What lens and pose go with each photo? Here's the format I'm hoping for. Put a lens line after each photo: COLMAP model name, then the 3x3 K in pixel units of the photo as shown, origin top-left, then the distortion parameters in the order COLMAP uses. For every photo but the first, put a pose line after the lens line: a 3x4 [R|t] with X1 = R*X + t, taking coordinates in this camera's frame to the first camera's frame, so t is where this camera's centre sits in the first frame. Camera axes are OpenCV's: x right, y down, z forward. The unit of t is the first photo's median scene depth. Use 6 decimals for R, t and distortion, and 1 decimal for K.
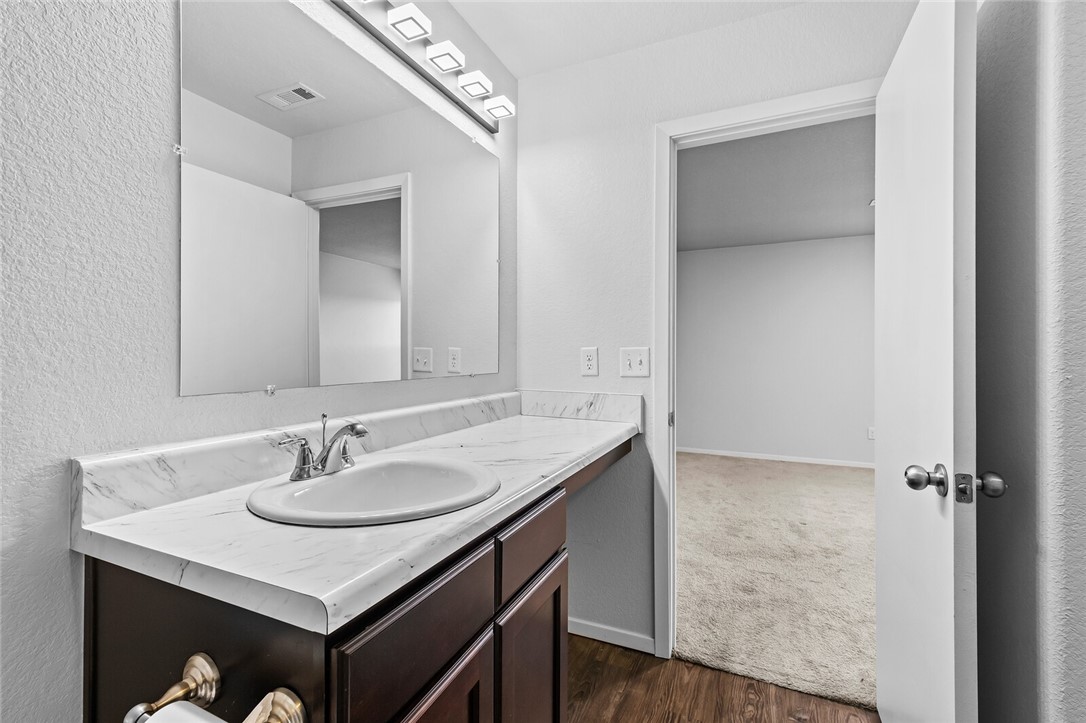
lens RADIAL K [[483.3, 0, 542.4], [0, 483.3, 357.0], [0, 0, 1]] dist [-0.001830, -0.000548]
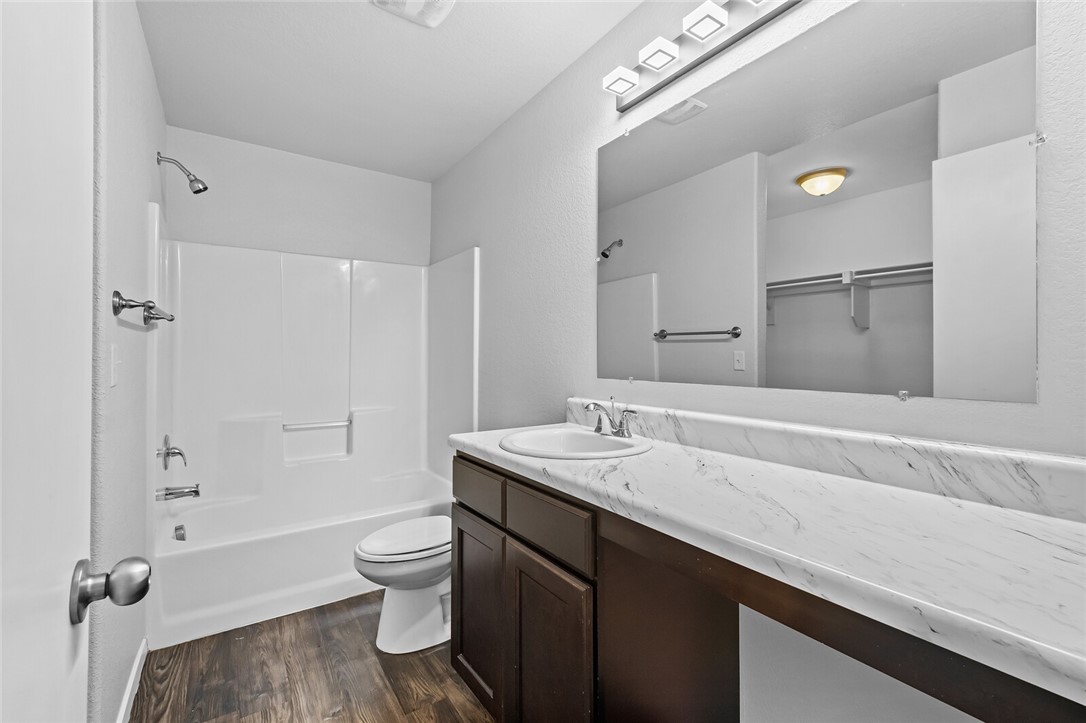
lens RADIAL K [[463.5, 0, 548.2], [0, 463.5, 356.5], [0, 0, 1]] dist [-0.001789, -0.006354]
pose [[-0.502109, 0.023462, -0.864486, 0.529359], [0.011789, 0.999725, 0.020285, -0.021690], [0.864724, -0.000006, -0.502248, 0.955557]]
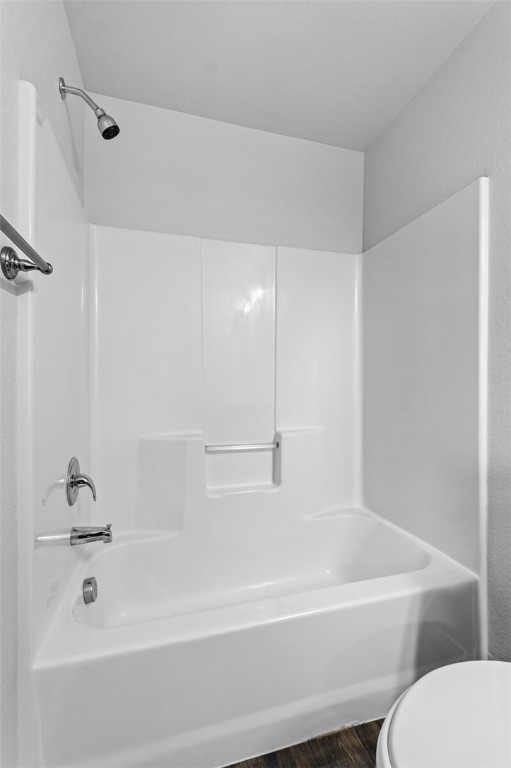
lens RADIAL K [[341.8, 0, 255.5], [0, 341.8, 384.0], [0, 0, 1]] dist [-0.001830, -0.000548]
pose [[-0.751439, 0.021101, -0.659465, 0.504098], [0.023773, 0.999705, 0.004899, -0.016465], [0.659374, -0.011996, -0.751719, 0.905668]]
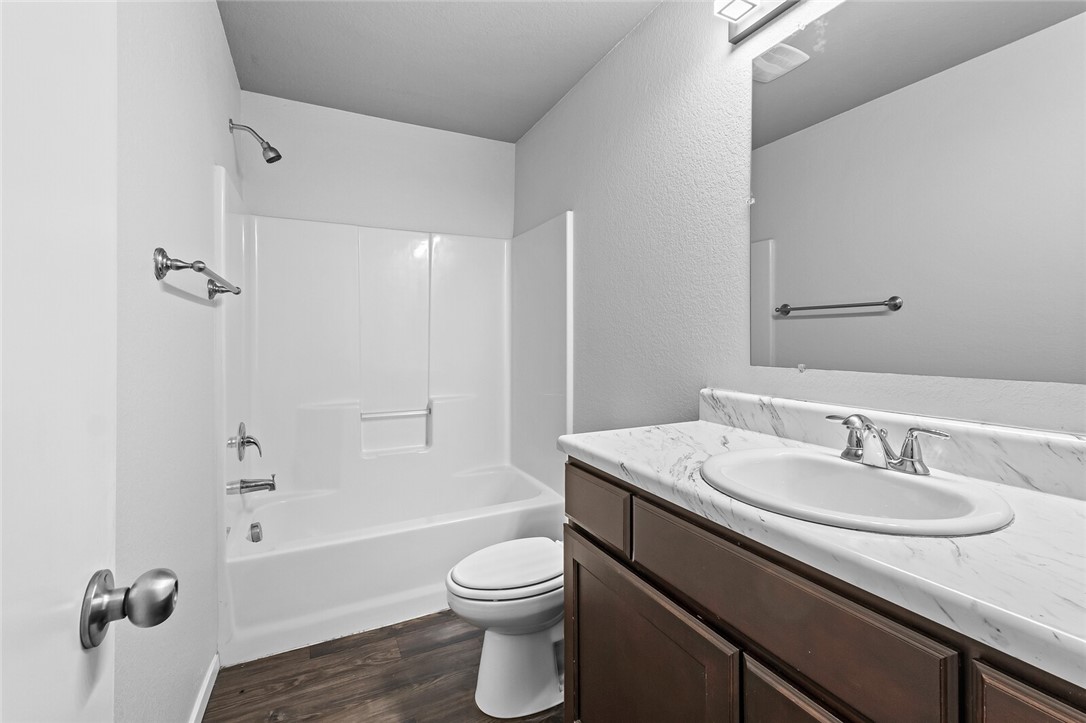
lens RADIAL K [[489.8, 0, 547.1], [0, 489.8, 336.8], [0, 0, 1]] dist [0.024416, -0.005416]
pose [[-0.628980, 0.024390, -0.777039, 0.524086], [0.021604, 0.999670, 0.013890, -0.021348], [0.777121, -0.008050, -0.629300, 0.946003]]
